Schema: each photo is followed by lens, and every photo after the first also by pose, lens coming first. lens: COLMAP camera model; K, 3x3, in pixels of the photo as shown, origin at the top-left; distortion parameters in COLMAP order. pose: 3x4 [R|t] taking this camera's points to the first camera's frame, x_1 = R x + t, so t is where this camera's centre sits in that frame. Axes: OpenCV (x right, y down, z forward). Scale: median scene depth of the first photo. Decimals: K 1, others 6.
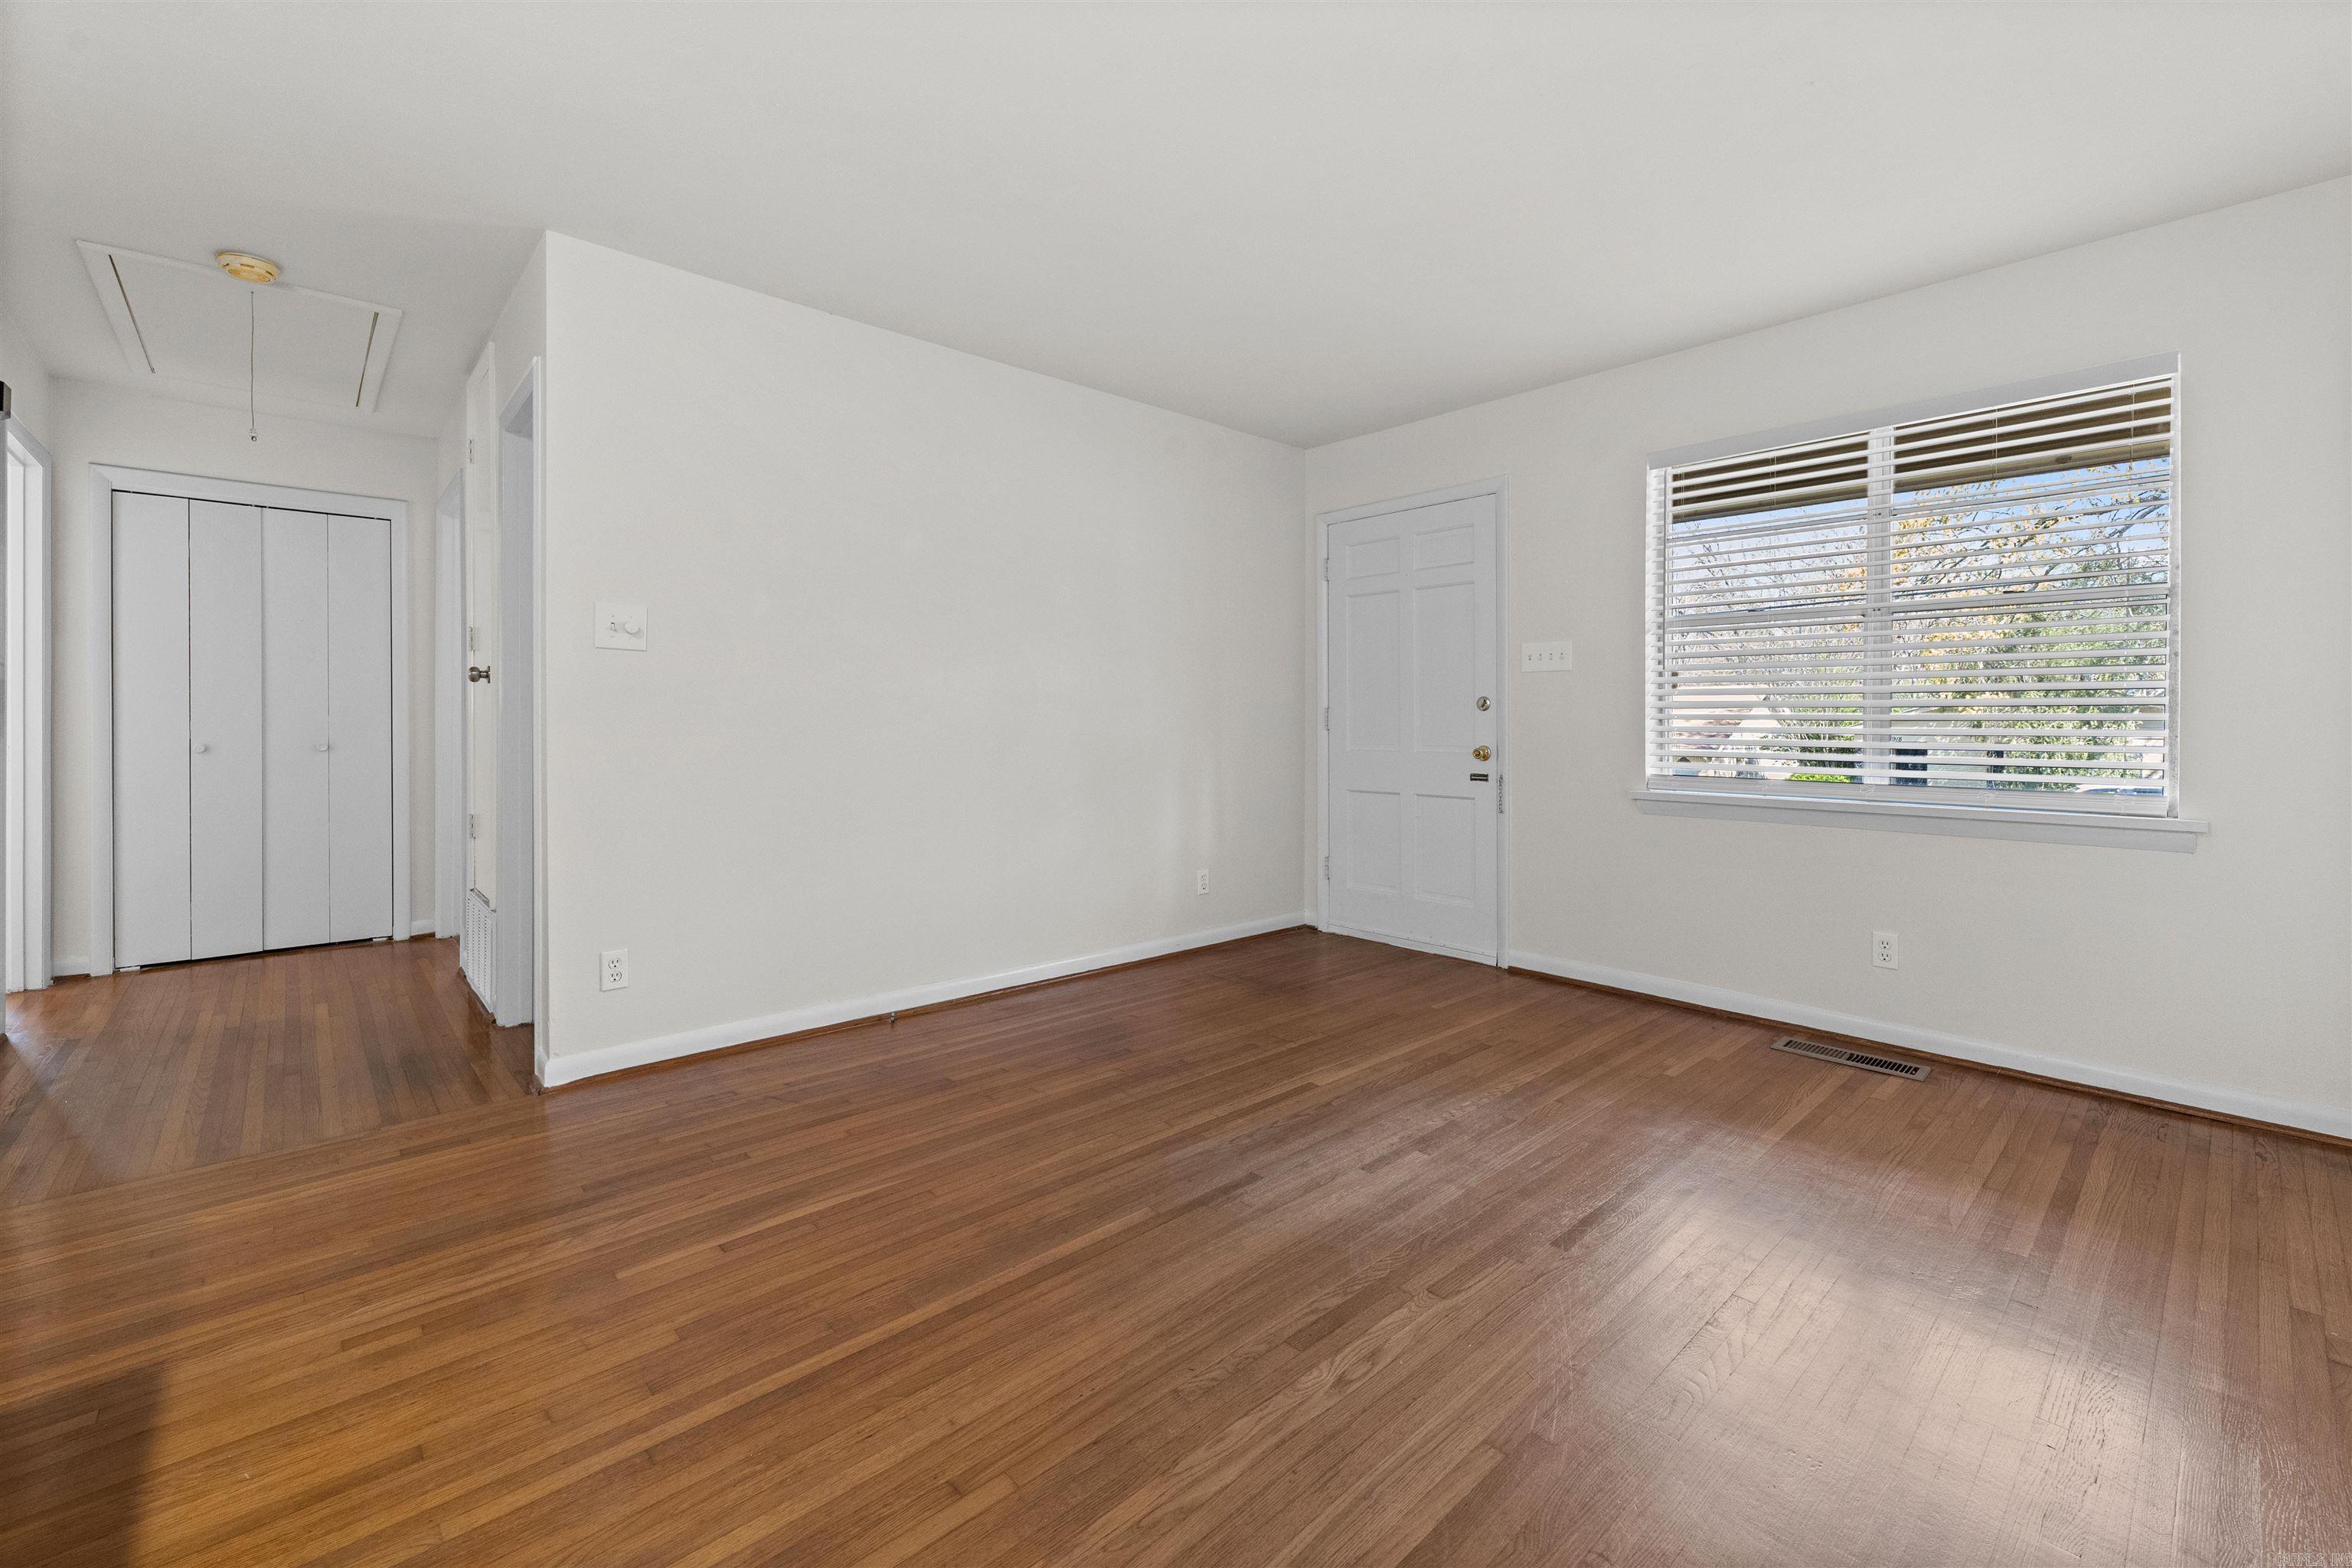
lens RADIAL K [[974.7, 0, 1166.8], [0, 974.7, 725.1], [0, 0, 1]] dist [-0.000450, -0.000929]
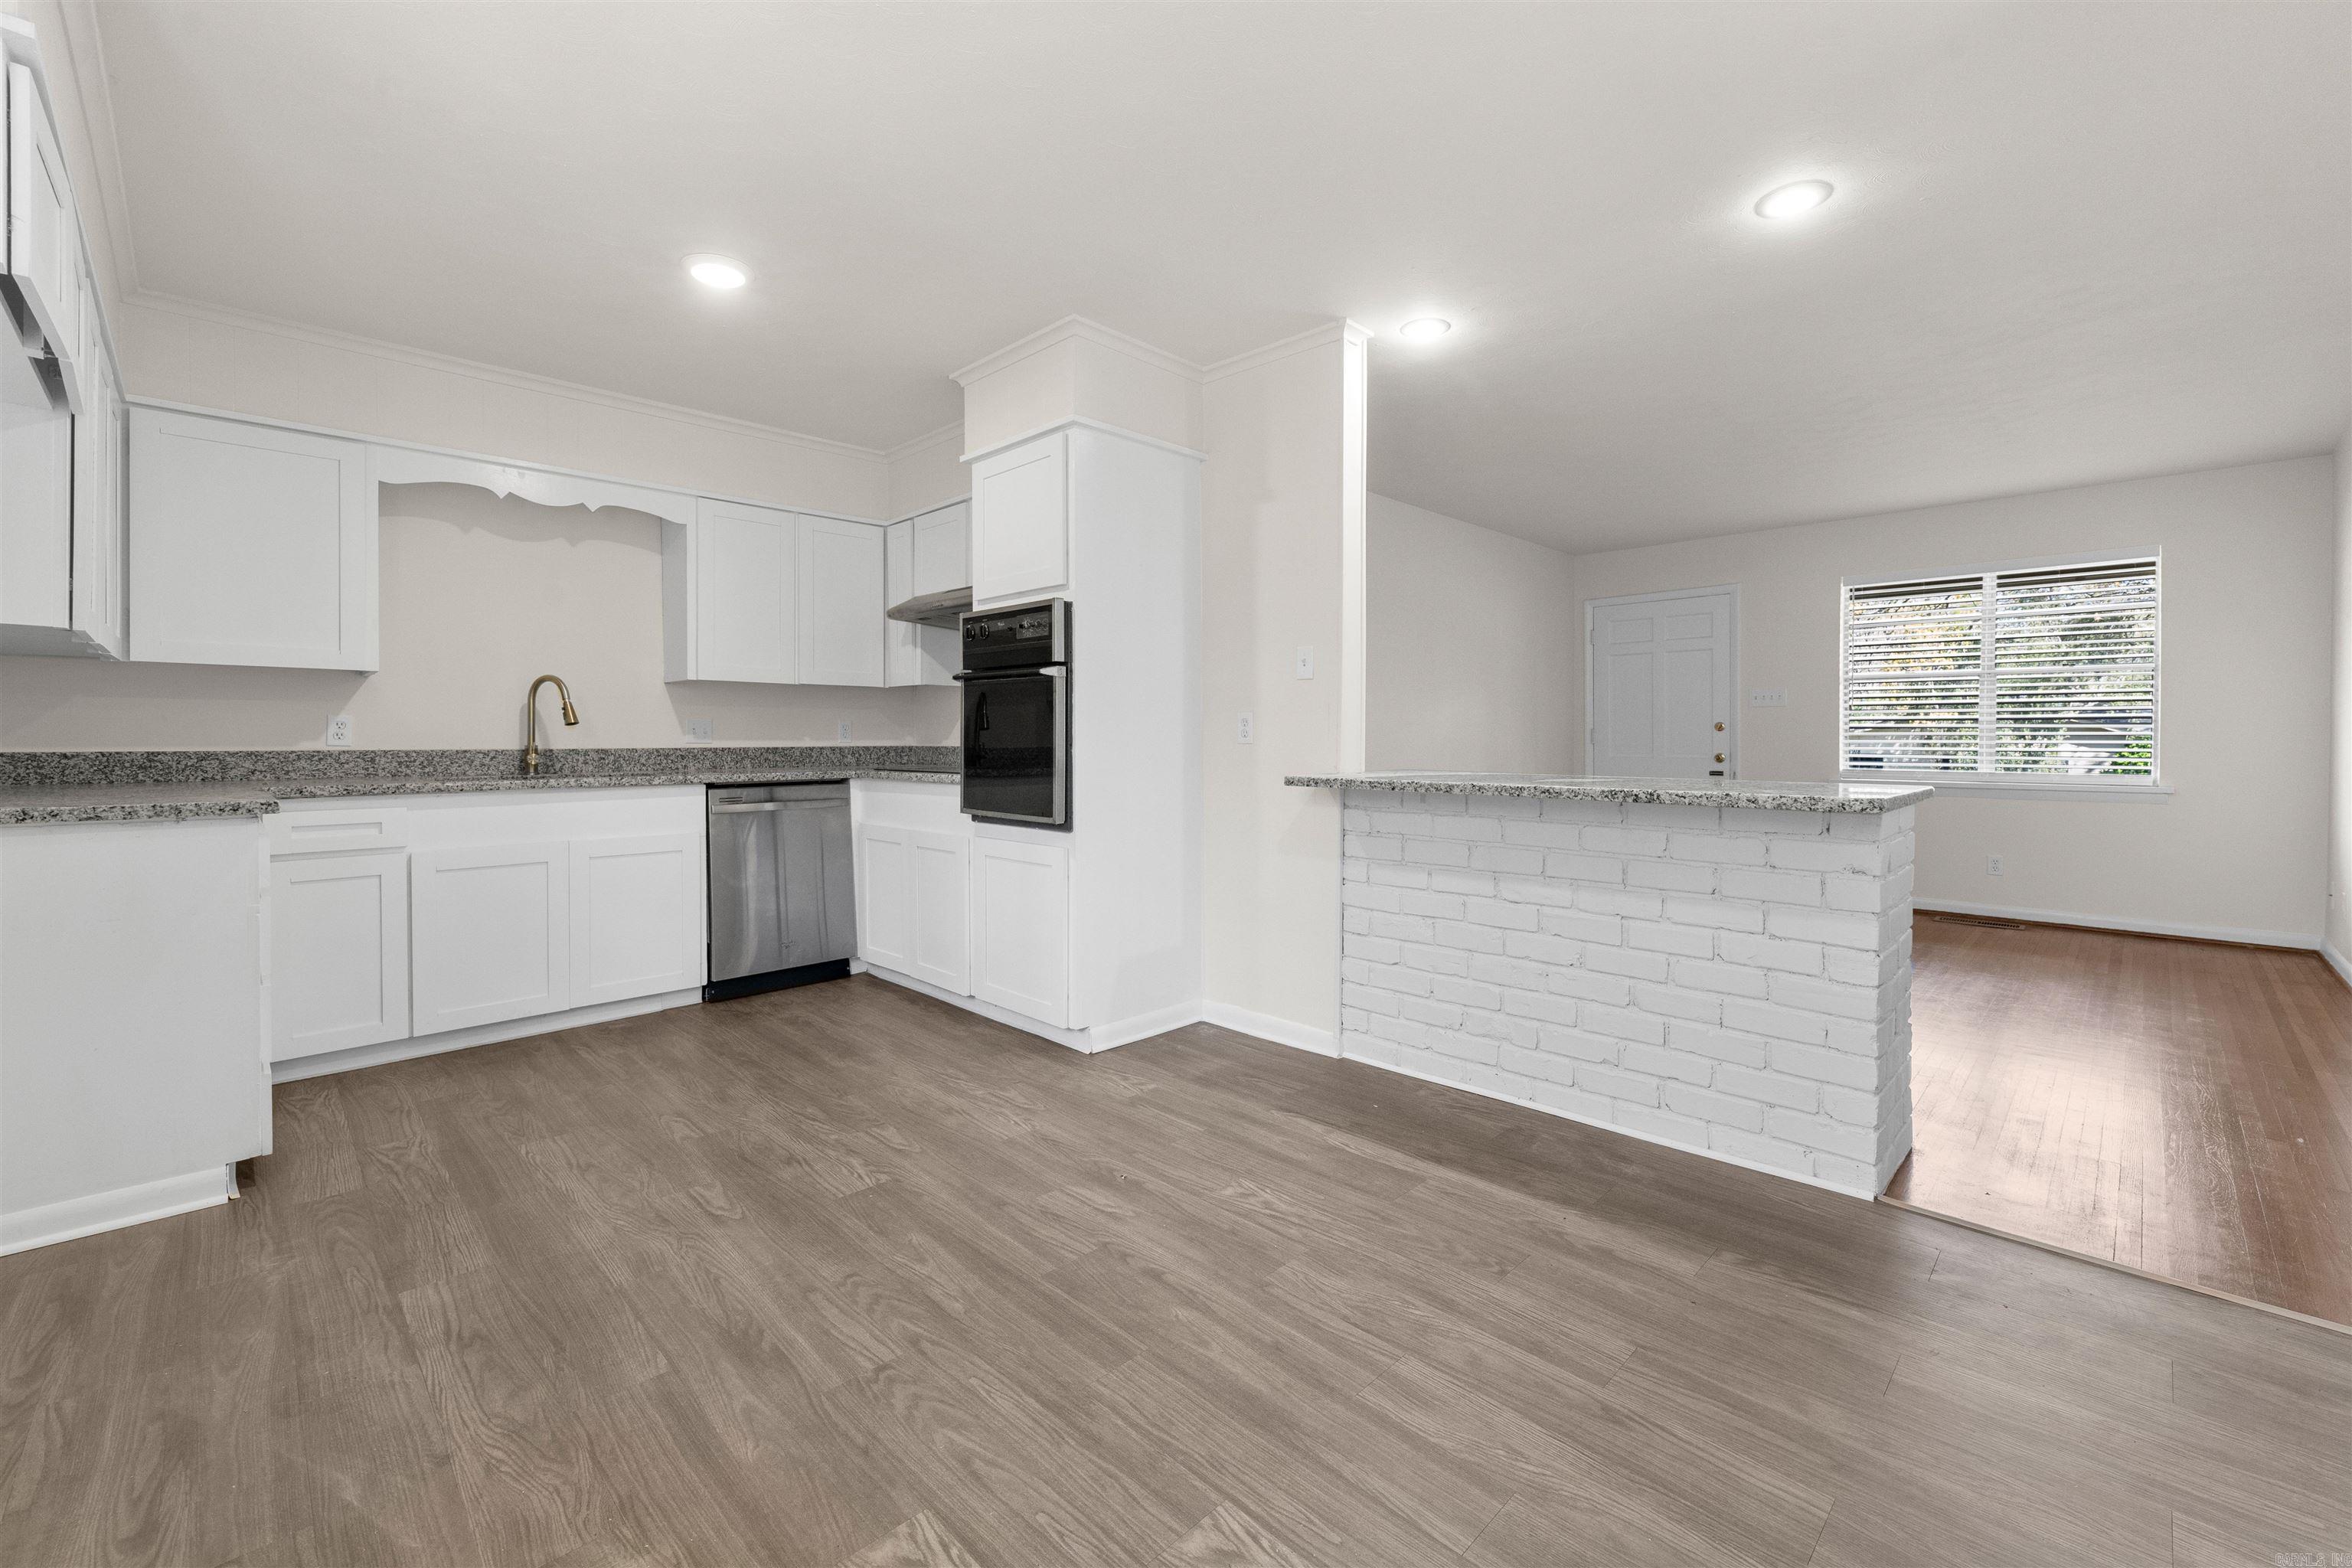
lens RADIAL K [[963.3, 0, 1172.3], [0, 963.3, 745.2], [0, 0, 1]] dist [0.002625, -0.000750]
pose [[0.999062, -0.003460, 0.043166, -0.978574], [0.003319, 0.999989, 0.003328, 0.000267], [-0.043177, -0.003182, 0.999062, -0.809962]]
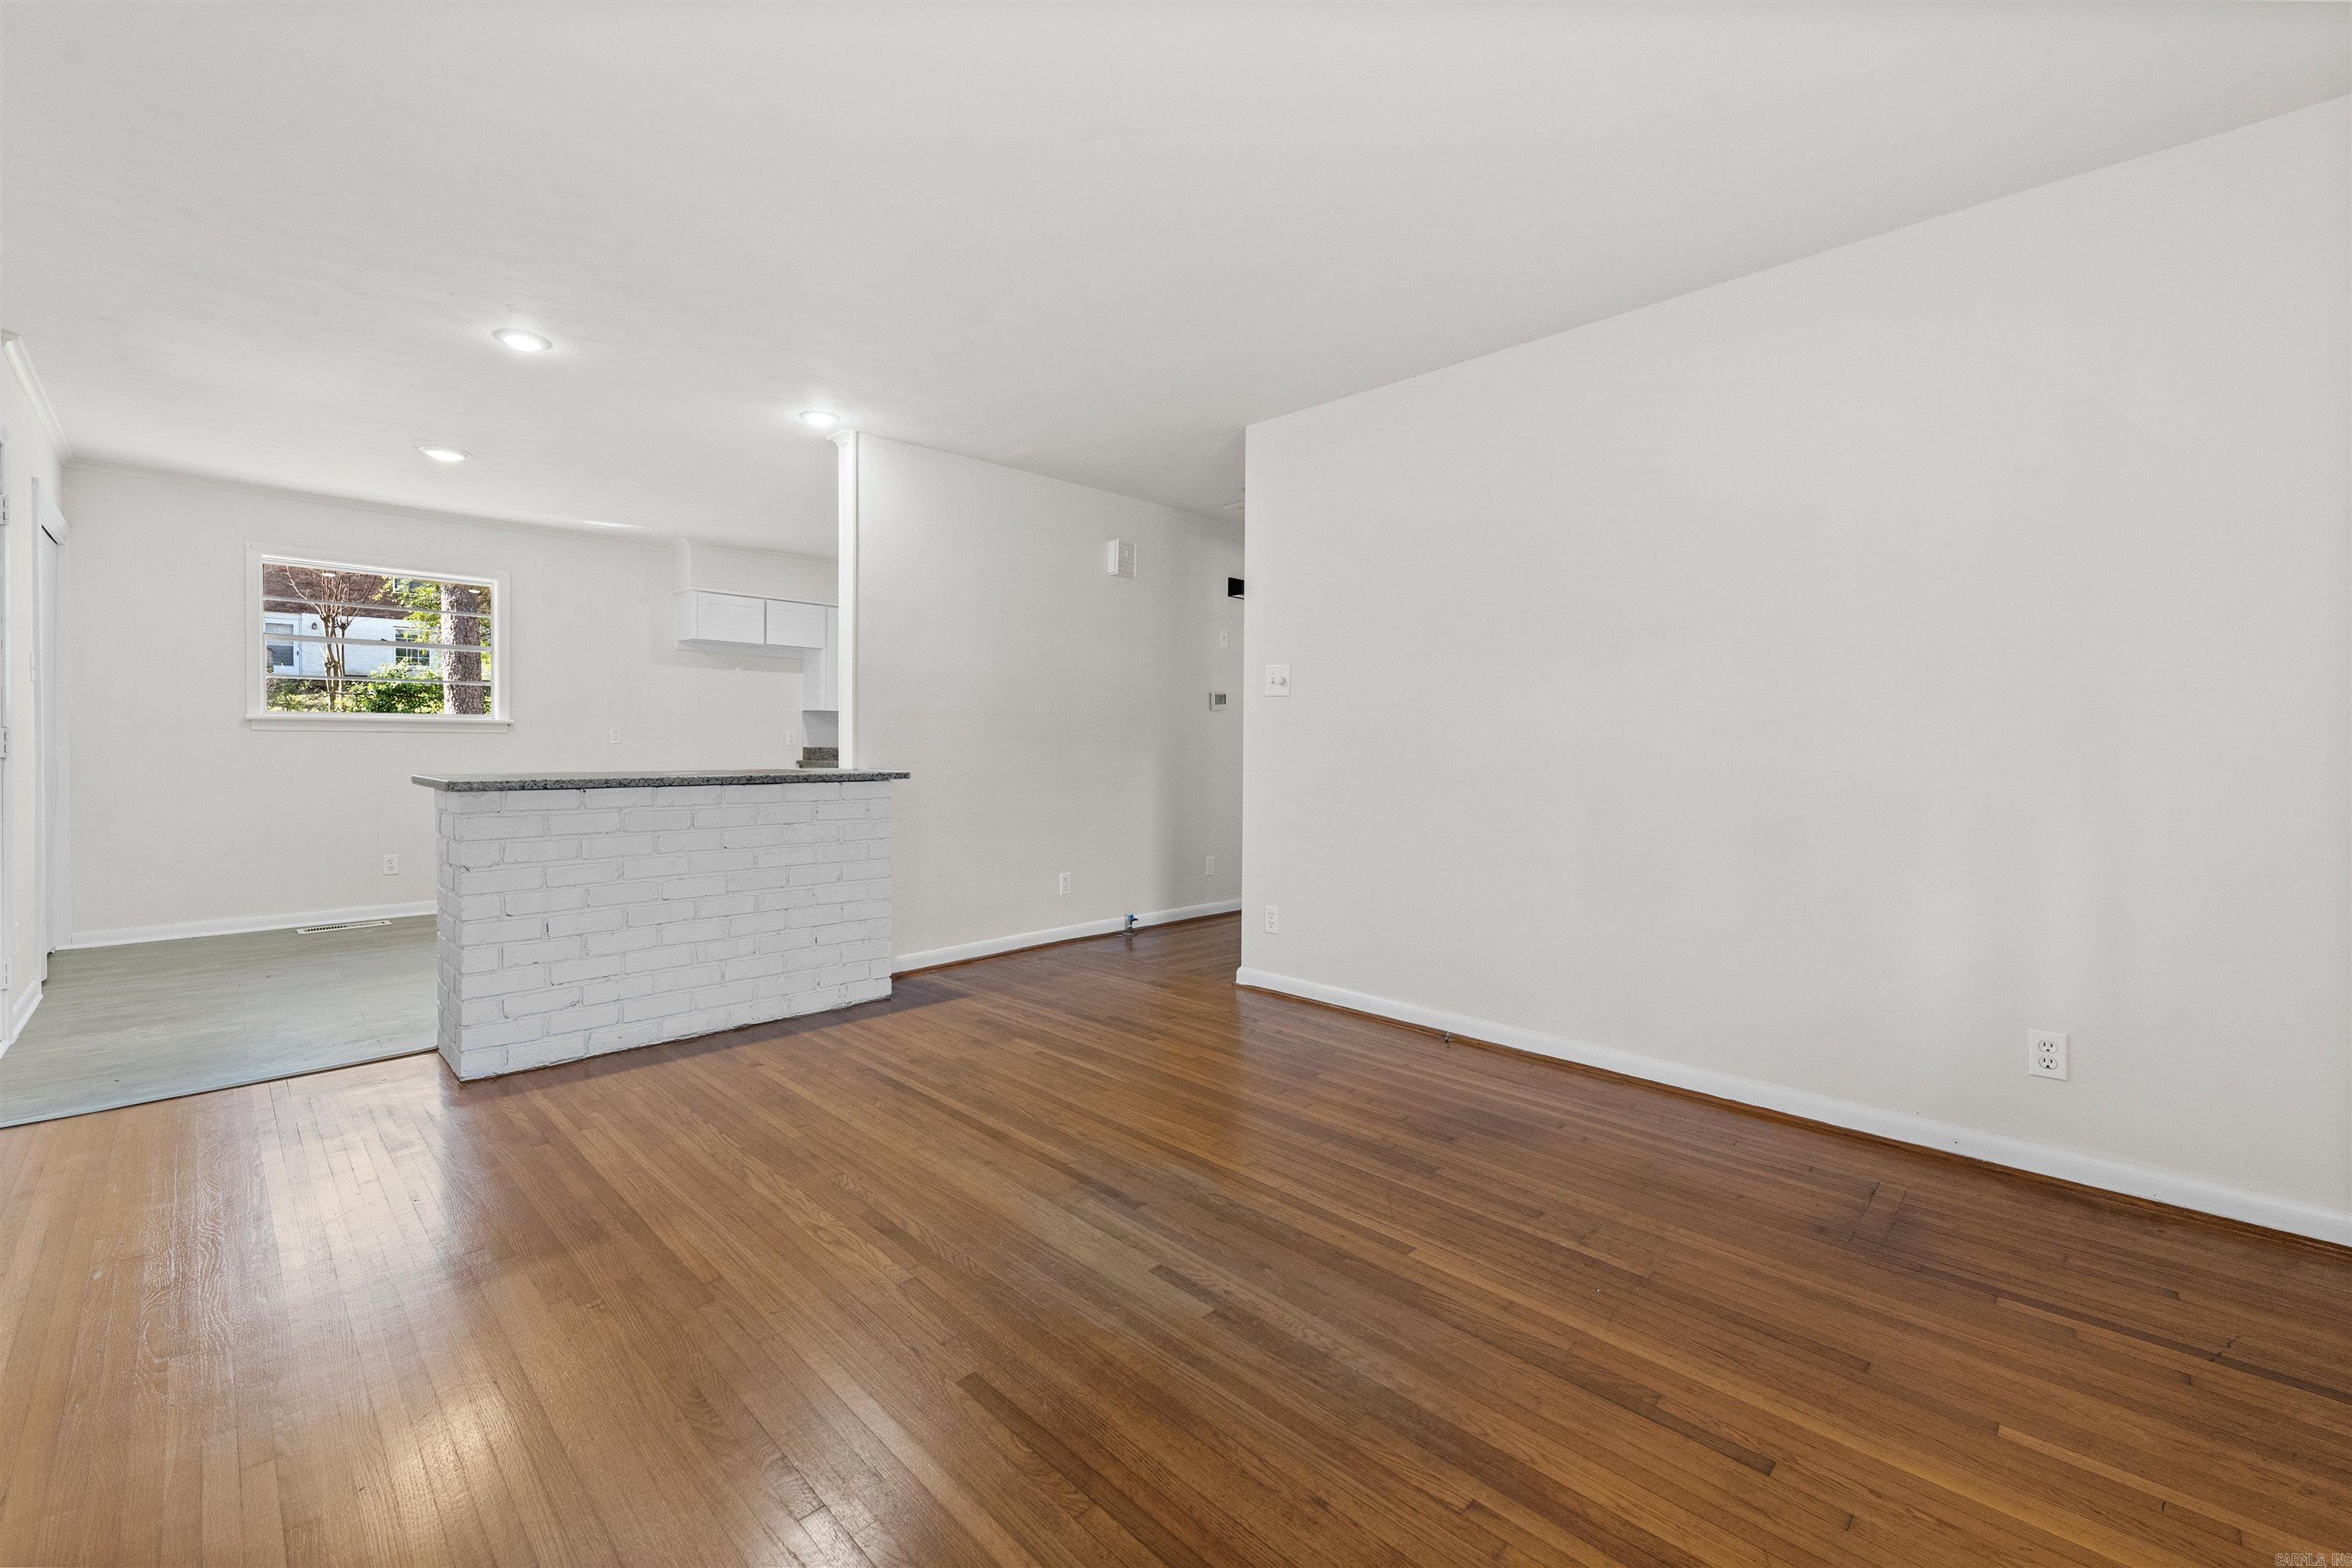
lens RADIAL K [[962.7, 0, 1167.4], [0, 962.7, 759.9], [0, 0, 1]] dist [0.003837, -0.000230]
pose [[0.047108, 0.014162, -0.998789, 0.882801], [-0.010932, 0.999847, 0.013662, -0.002494], [0.998830, 0.010275, 0.047256, 0.813322]]
